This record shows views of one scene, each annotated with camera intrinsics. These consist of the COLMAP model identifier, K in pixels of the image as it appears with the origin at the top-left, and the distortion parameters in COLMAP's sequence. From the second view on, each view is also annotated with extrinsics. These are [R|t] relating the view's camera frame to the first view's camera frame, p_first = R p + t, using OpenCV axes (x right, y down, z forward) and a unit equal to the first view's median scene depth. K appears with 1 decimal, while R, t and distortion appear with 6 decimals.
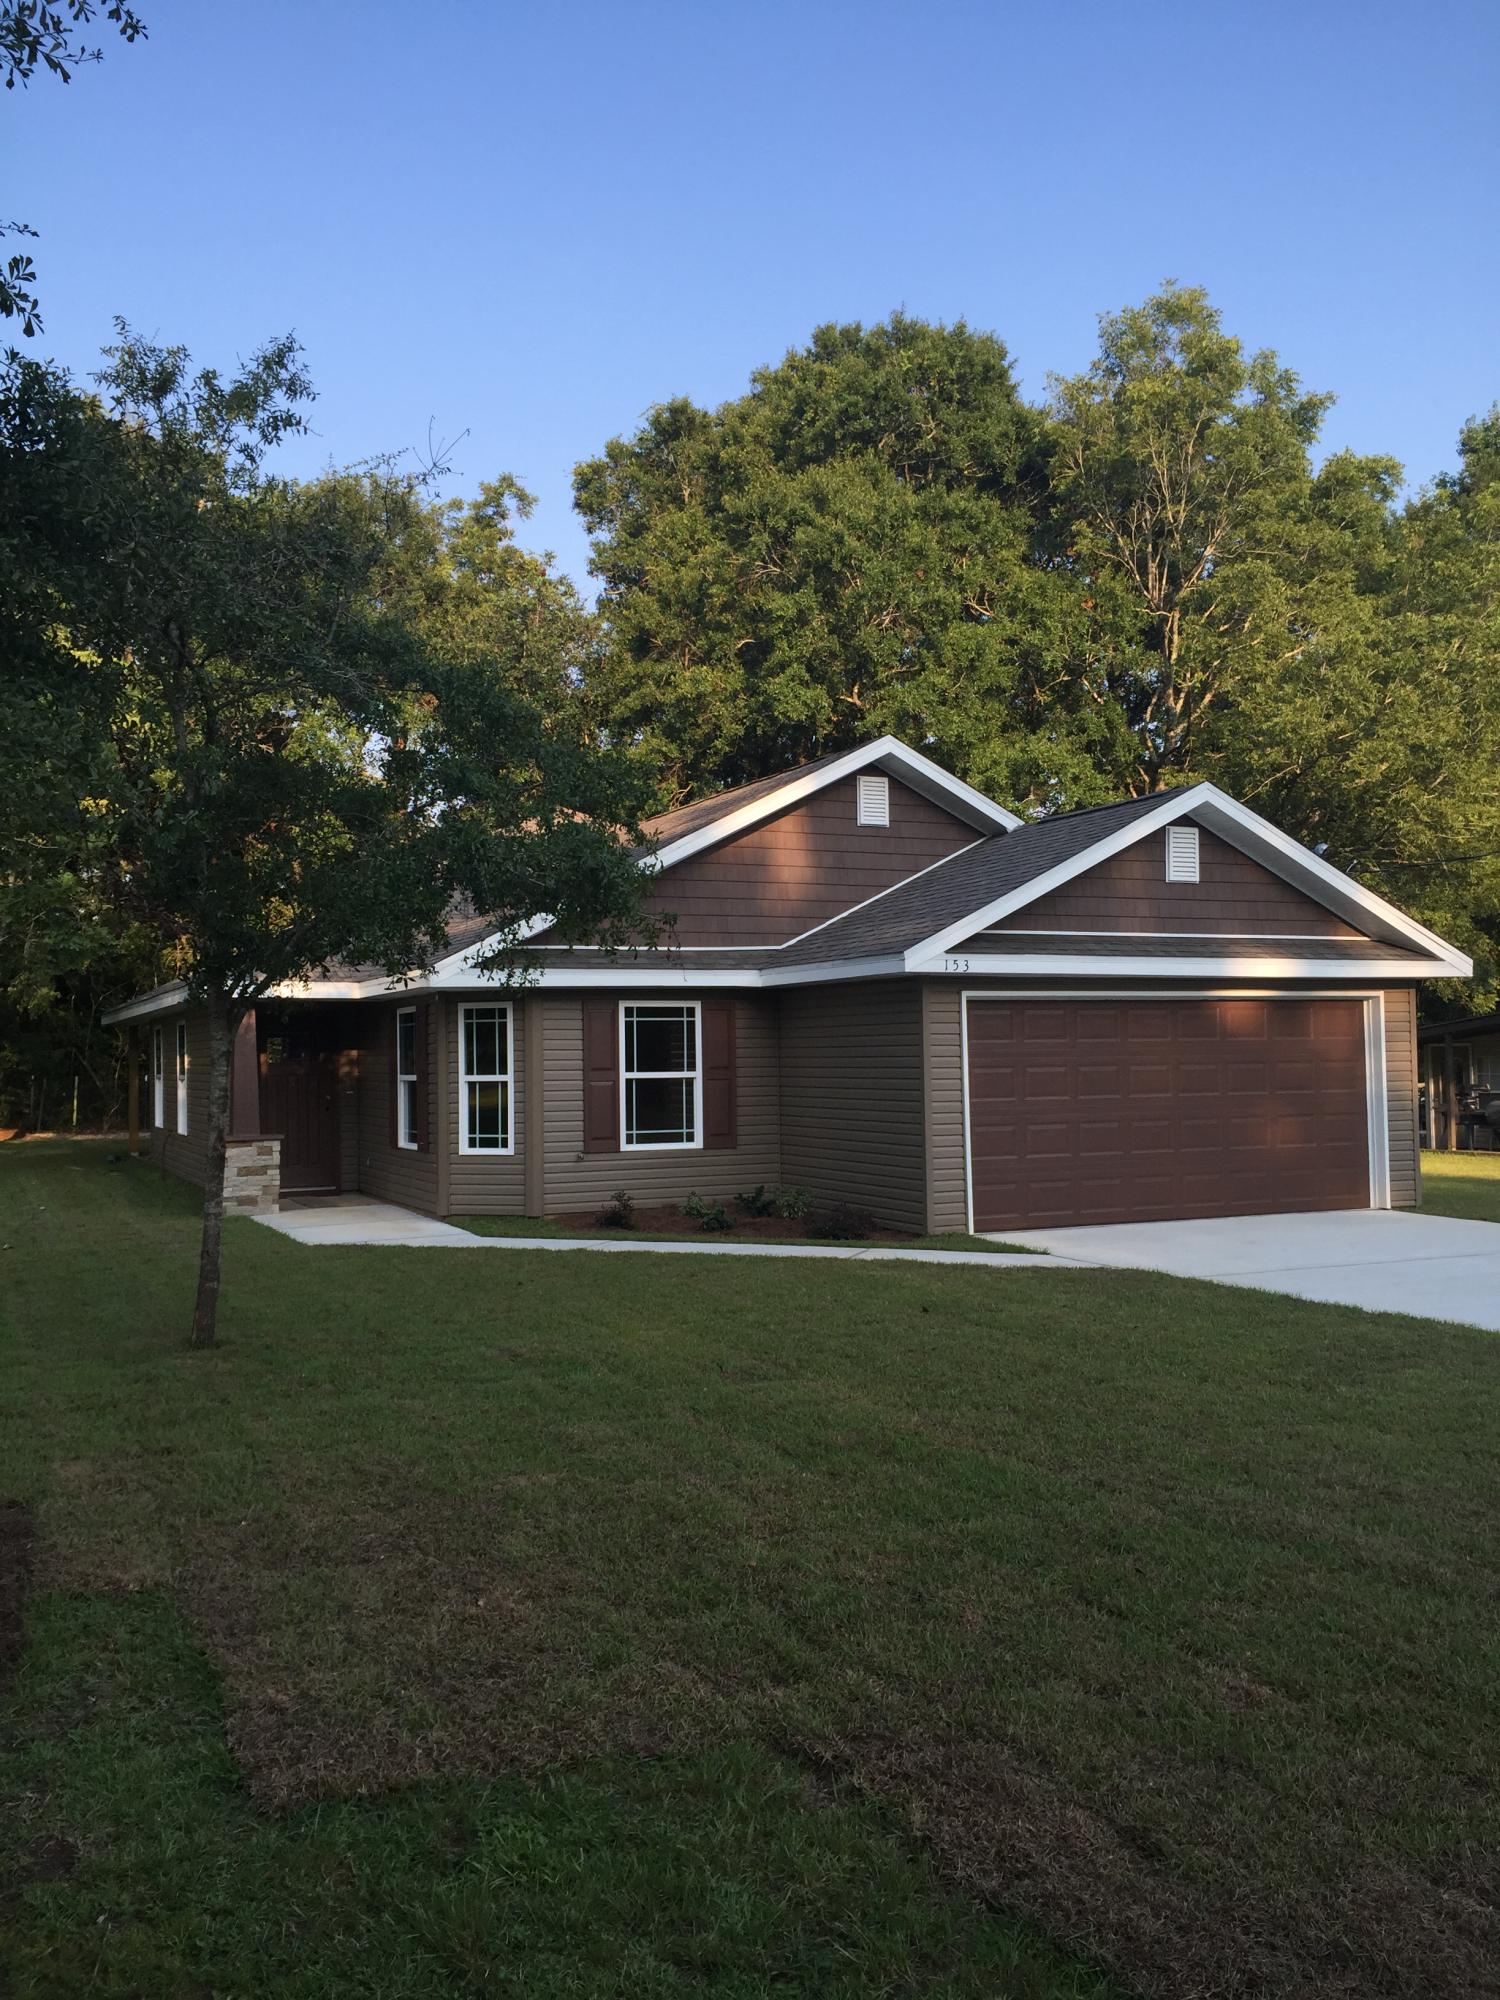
lens RADIAL K [[1720.1, 0, 754.2], [0, 1720.1, 992.5], [0, 0, 1]] dist [0.089202, -0.134525]
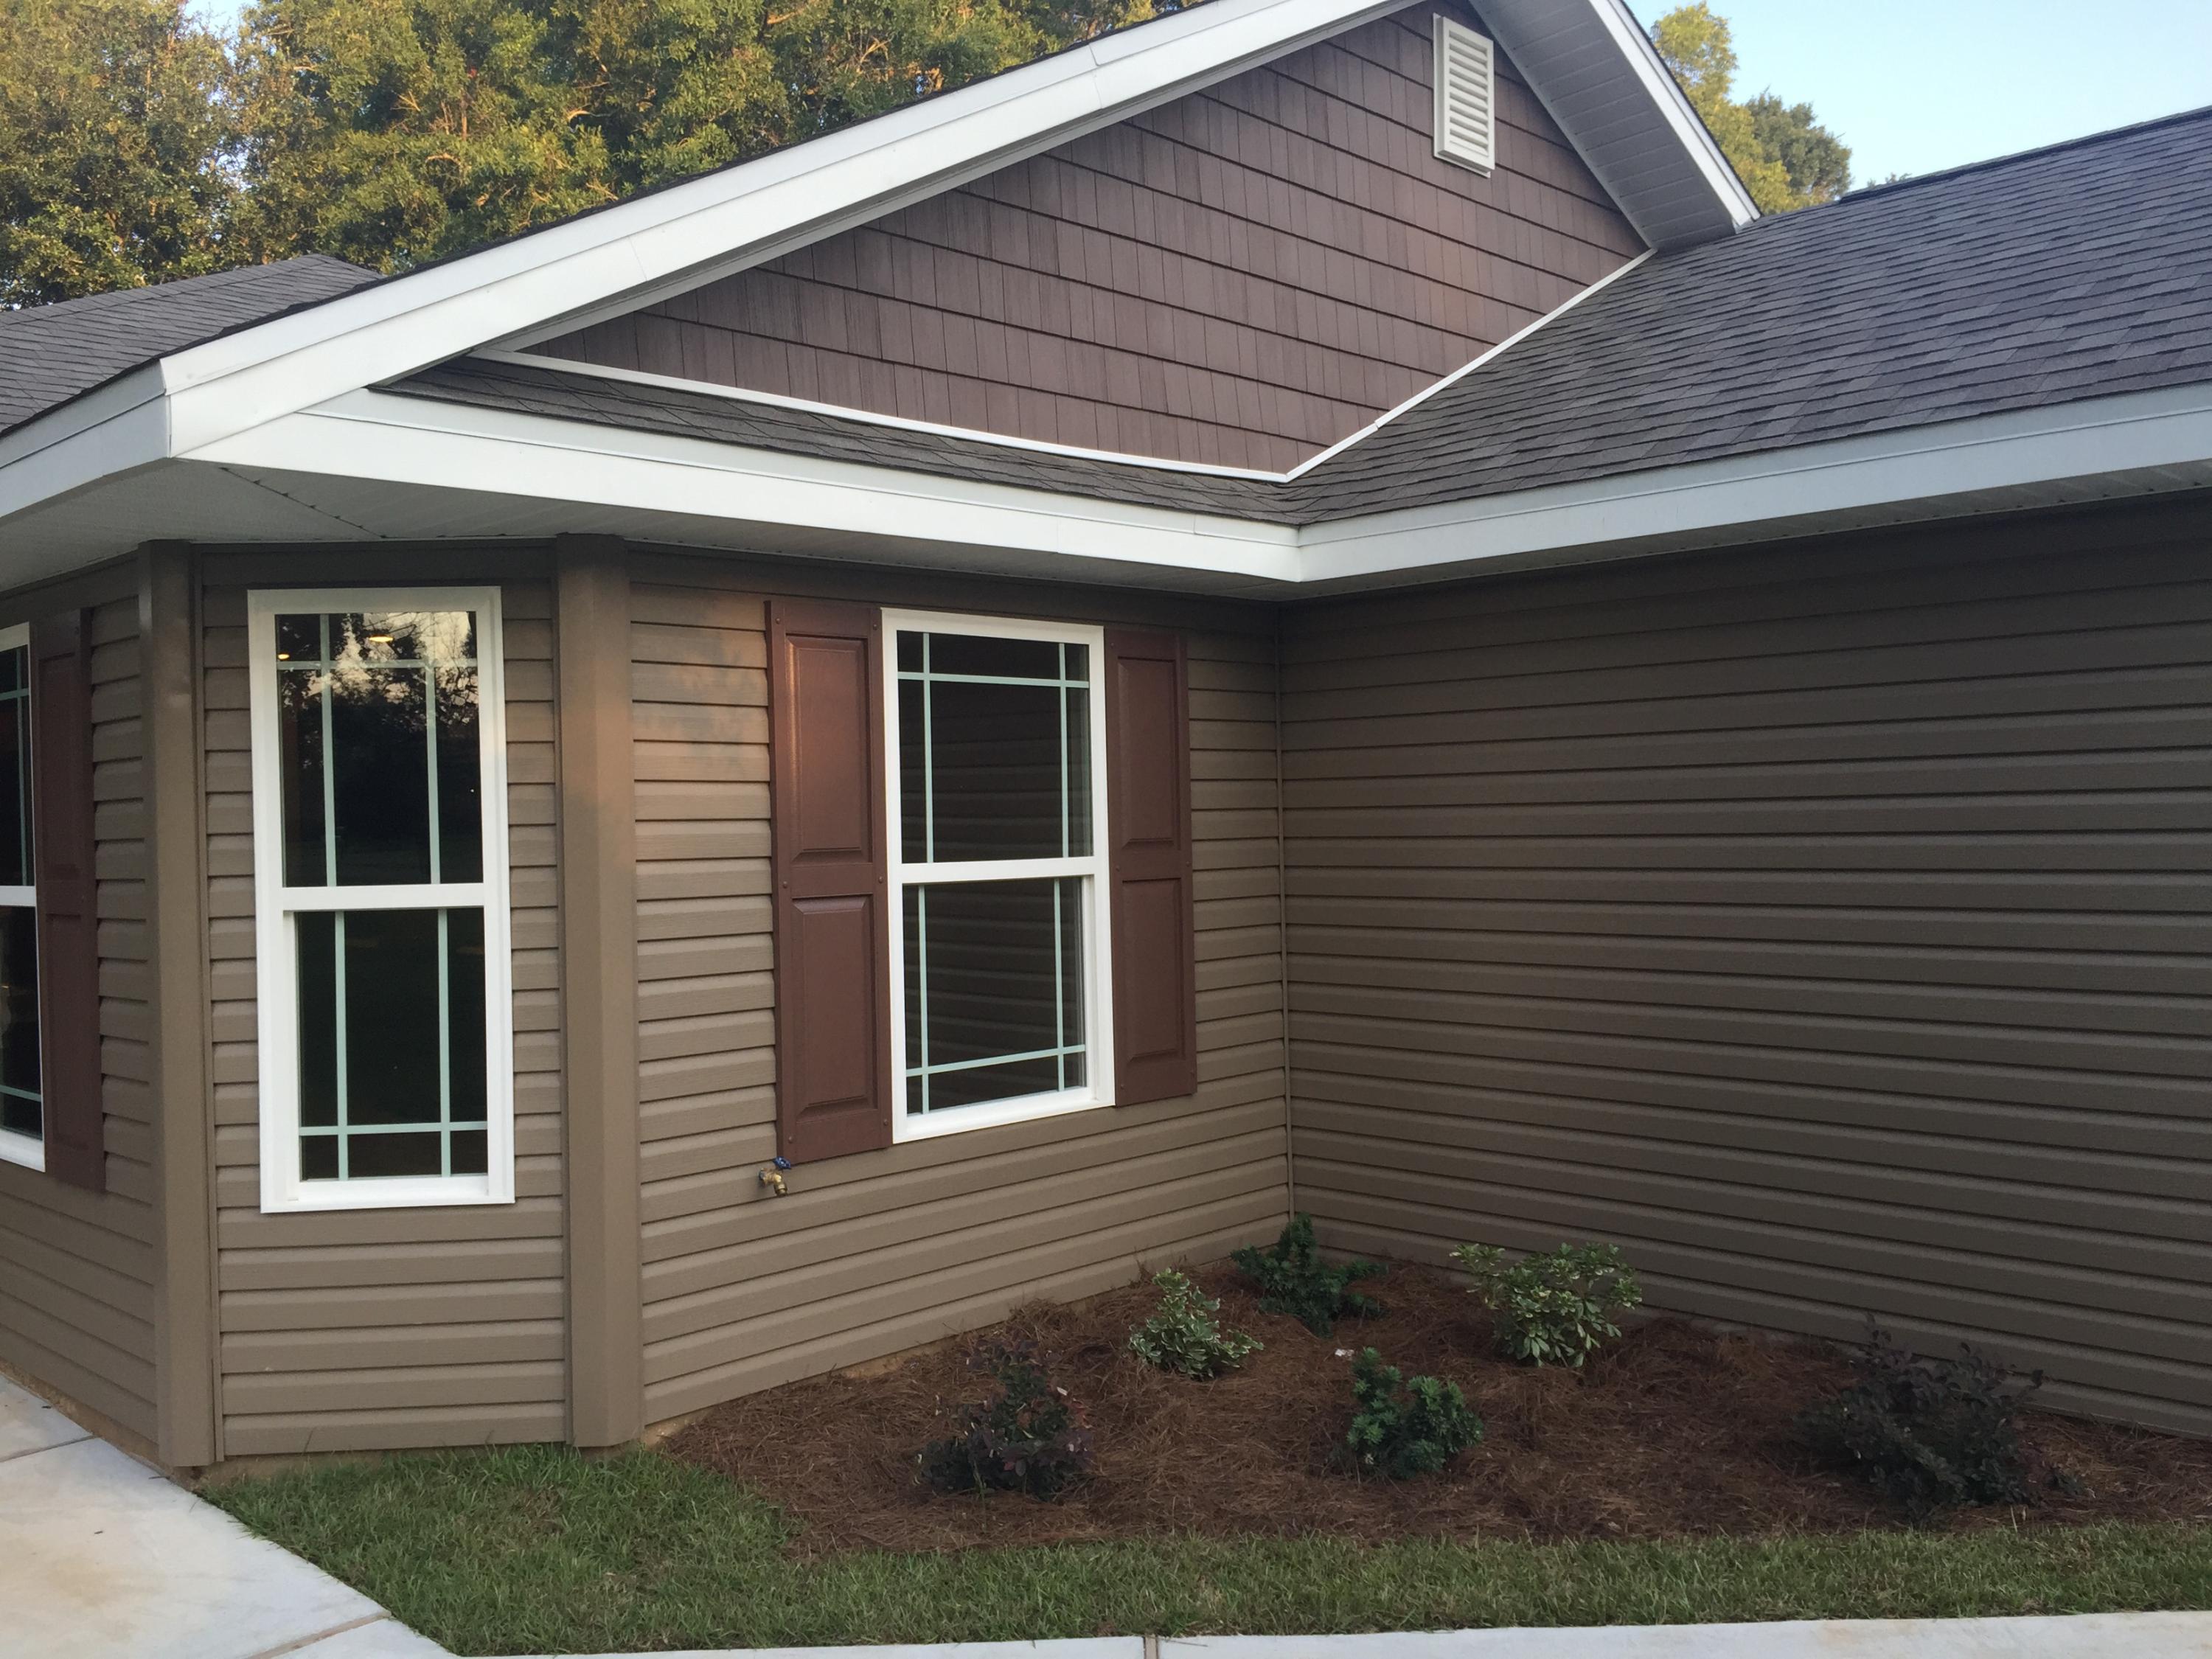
lens RADIAL K [[1902.4, 0, 1118.2], [0, 1902.4, 815.2], [0, 0, 1]] dist [0.089202, -0.134525]
pose [[0.932672, -0.008903, 0.360616, -0.149741], [-0.001831, 0.999566, 0.029413, 0.028393], [-0.360721, -0.028094, 0.932251, 0.675749]]
